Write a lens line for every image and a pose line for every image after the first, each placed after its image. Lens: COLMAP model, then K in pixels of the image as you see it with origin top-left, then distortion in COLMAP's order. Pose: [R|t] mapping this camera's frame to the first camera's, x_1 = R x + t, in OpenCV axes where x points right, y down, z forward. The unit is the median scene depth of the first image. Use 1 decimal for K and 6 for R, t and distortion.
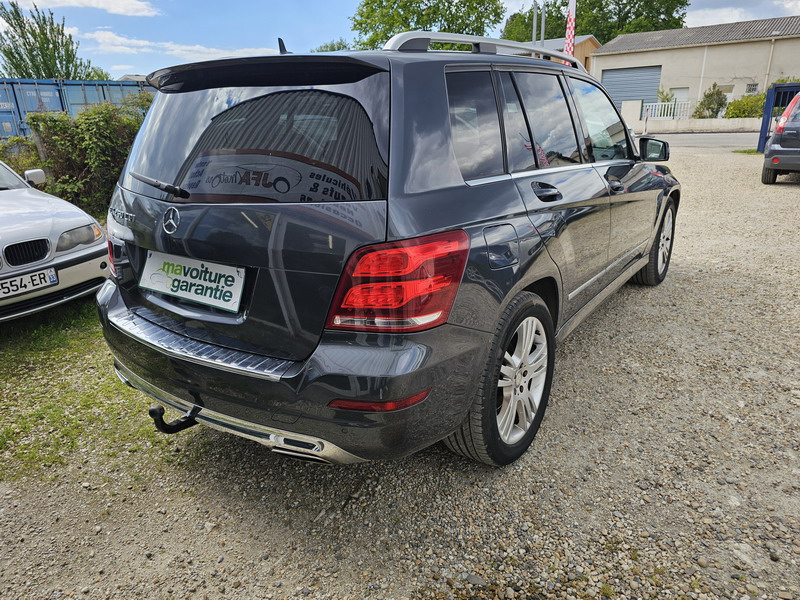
lens RADIAL K [[551.1, 0, 400.0], [0, 551.1, 300.0], [0, 0, 1]] dist [0.060805, -0.041940]
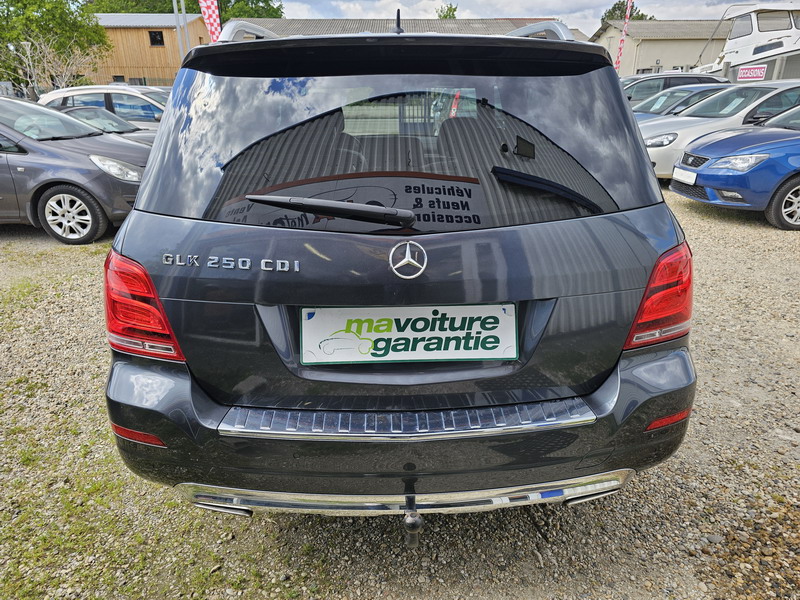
lens RADIAL K [[573.8, 0, 400.0], [0, 573.8, 300.0], [0, 0, 1]] dist [0.004366, -0.000346]
pose [[0.785900, -0.186567, 0.589537, -0.853761], [0.175212, 0.981512, 0.077042, -0.147198], [-0.593011, 0.042747, 0.804059, 0.395086]]
